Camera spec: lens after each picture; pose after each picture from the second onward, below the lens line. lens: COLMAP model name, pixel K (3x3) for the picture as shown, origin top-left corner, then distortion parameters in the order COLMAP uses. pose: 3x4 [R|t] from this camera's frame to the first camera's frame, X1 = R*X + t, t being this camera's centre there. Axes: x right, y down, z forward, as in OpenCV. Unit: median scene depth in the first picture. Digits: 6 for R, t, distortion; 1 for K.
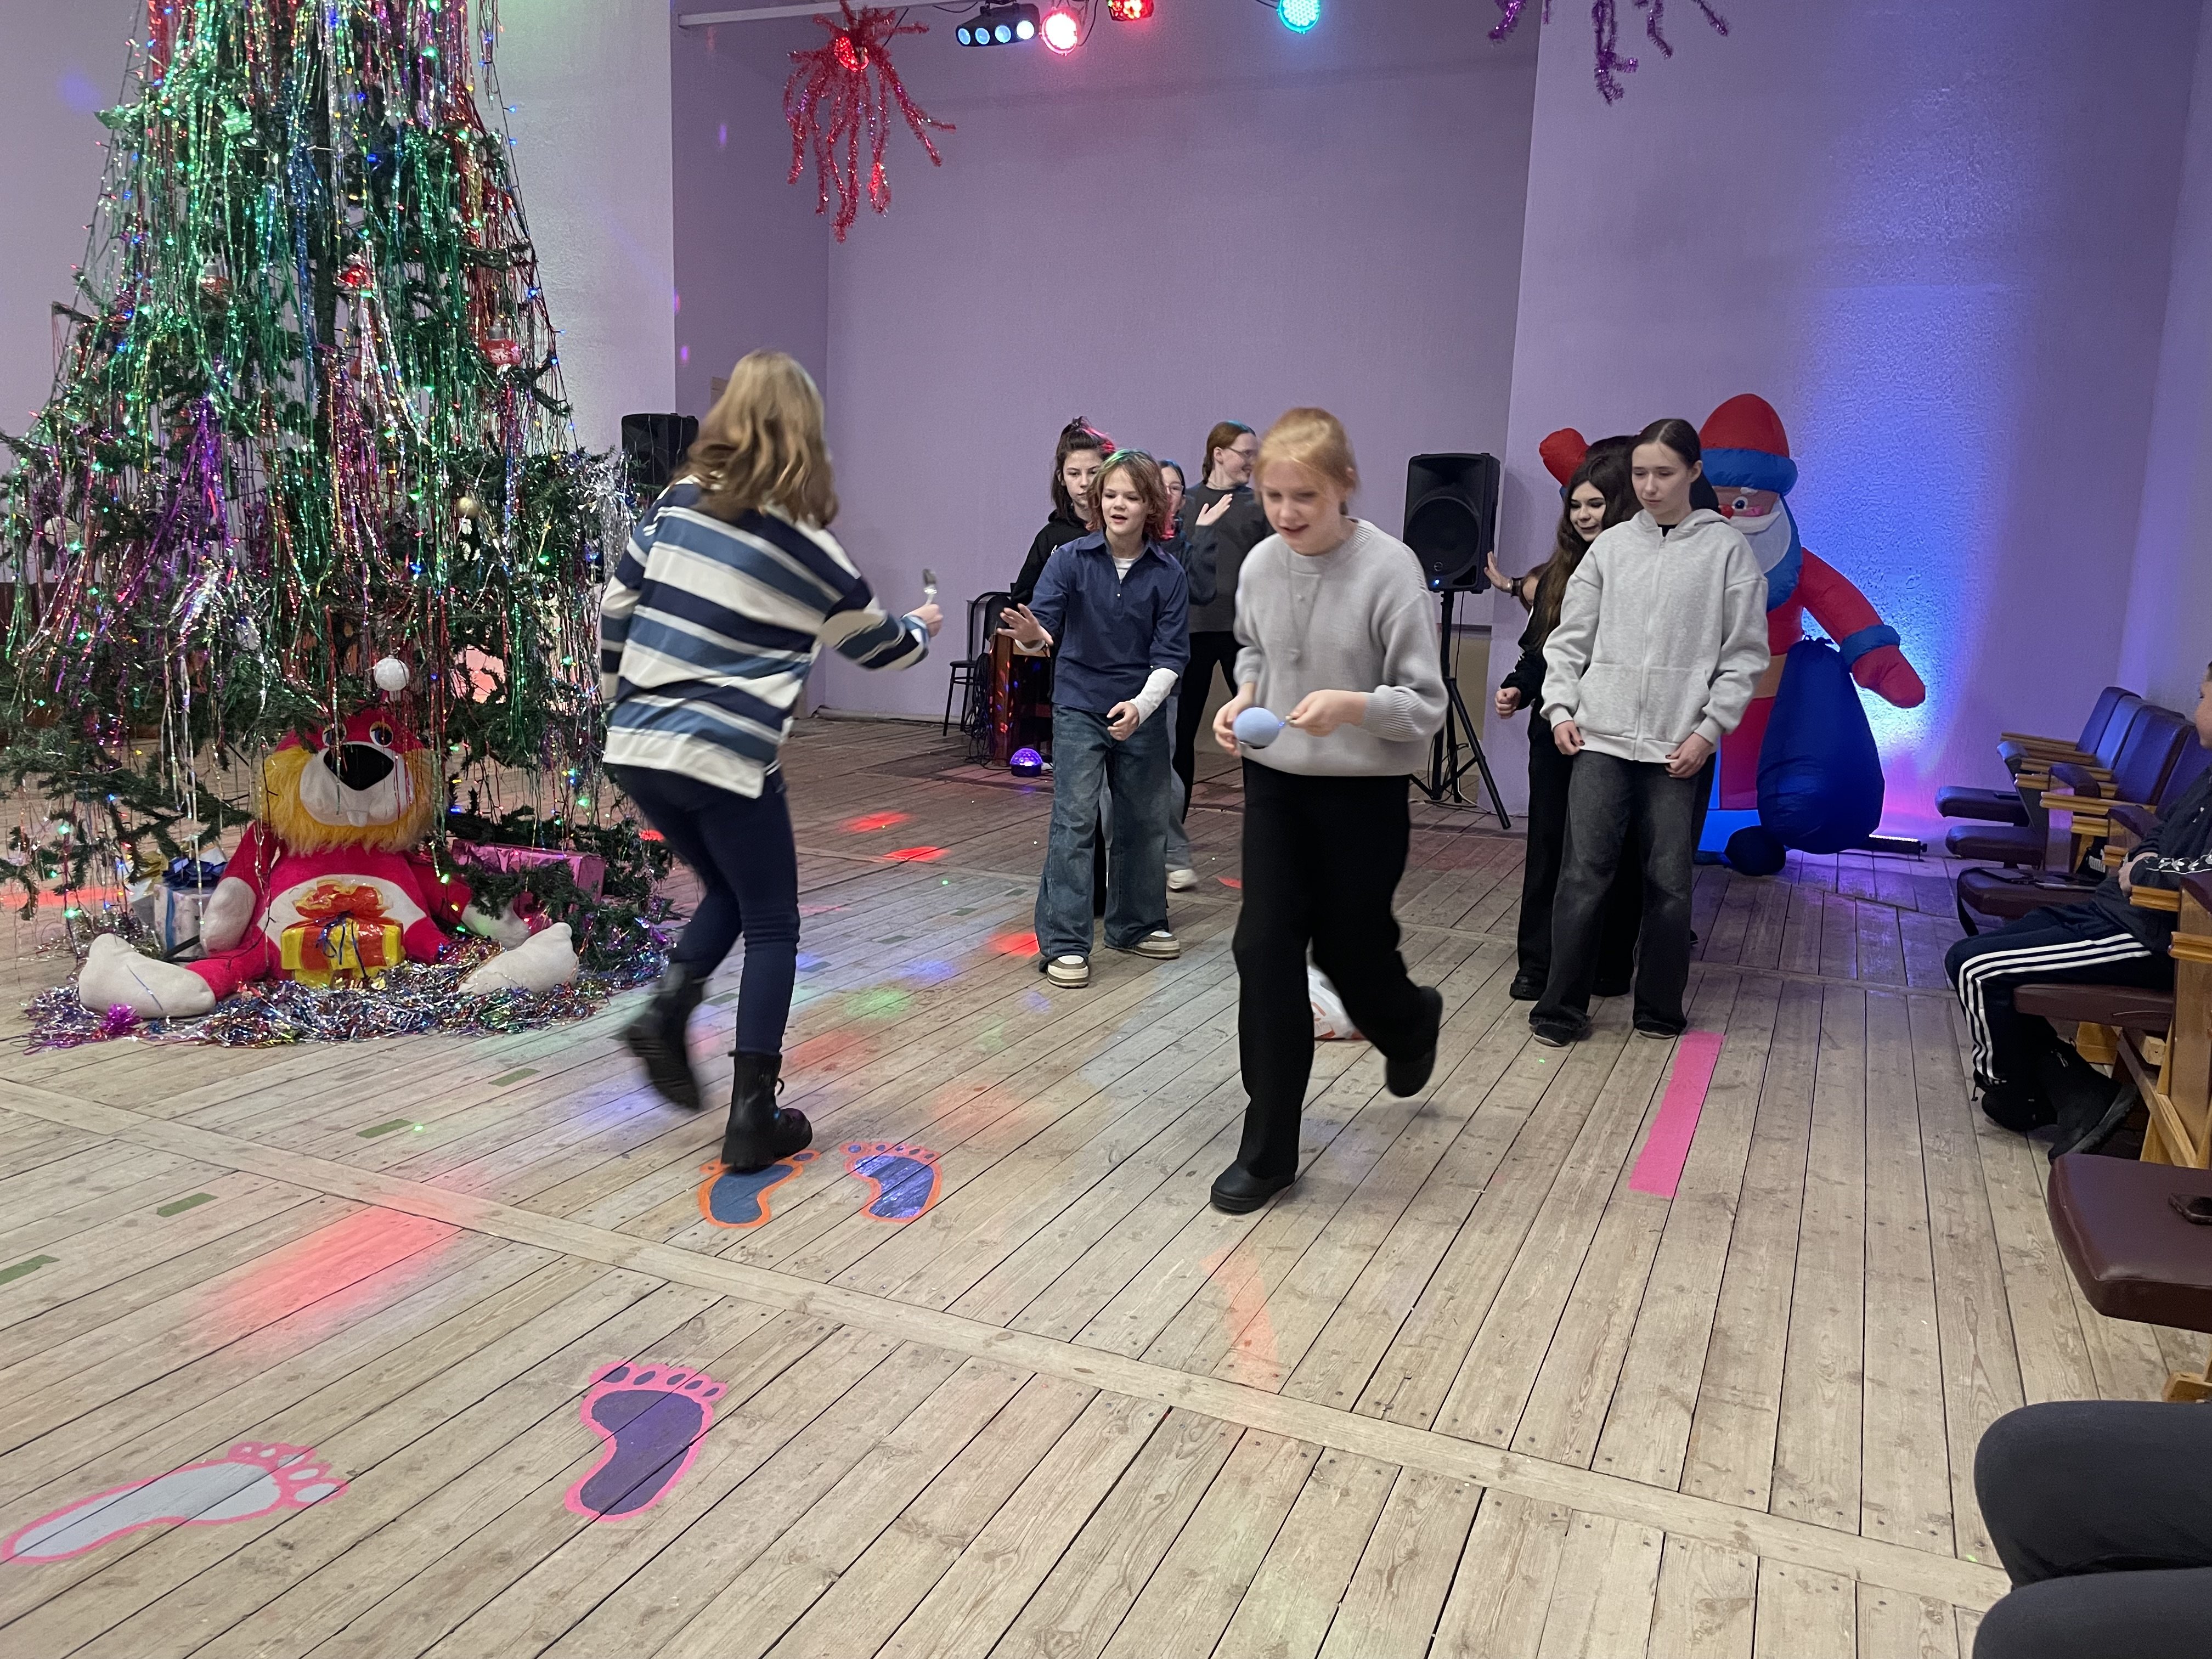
lens RADIAL K [[1669.9, 0, 1103.5], [0, 1669.9, 843.6], [0, 0, 1]] dist [0.074212, -0.103028]
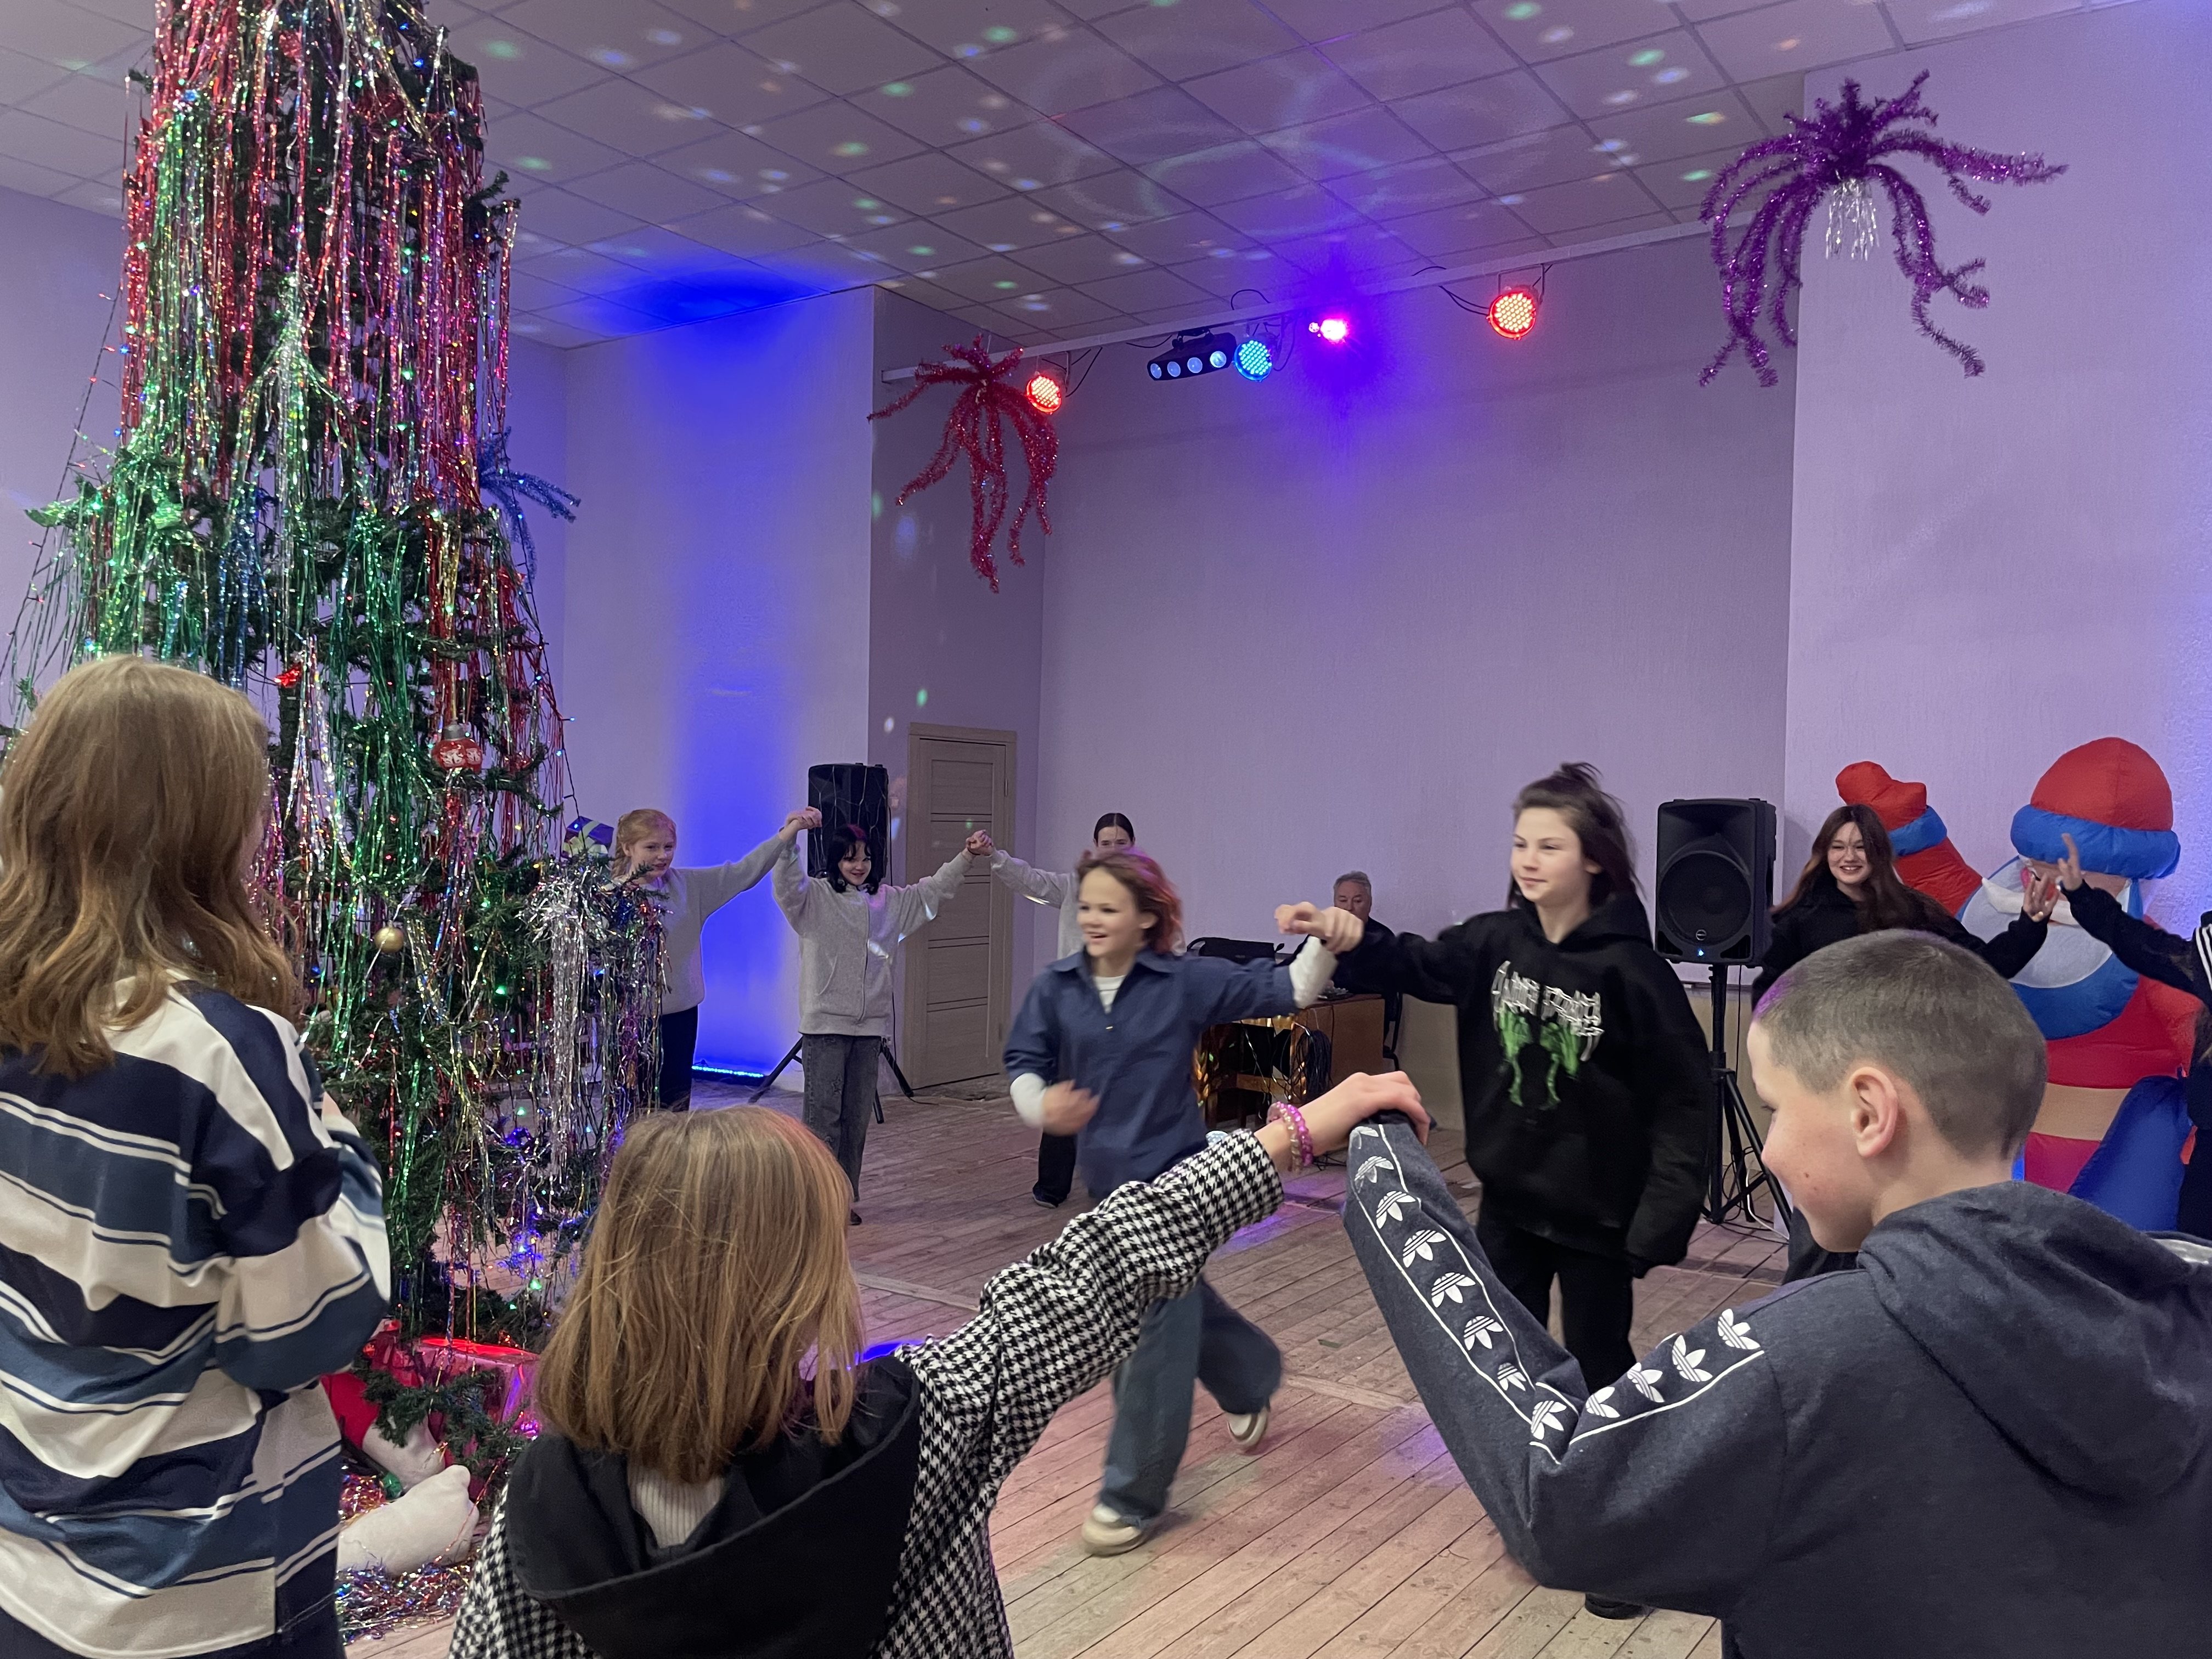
lens RADIAL K [[1669.9, 0, 1103.5], [0, 1669.9, 843.6], [0, 0, 1]] dist [0.074212, -0.103028]
pose [[0.980799, -0.014811, -0.194460, 0.076382], [-0.019001, 0.985111, -0.170865, -0.065595], [0.194095, 0.171279, 0.965914, 0.154647]]
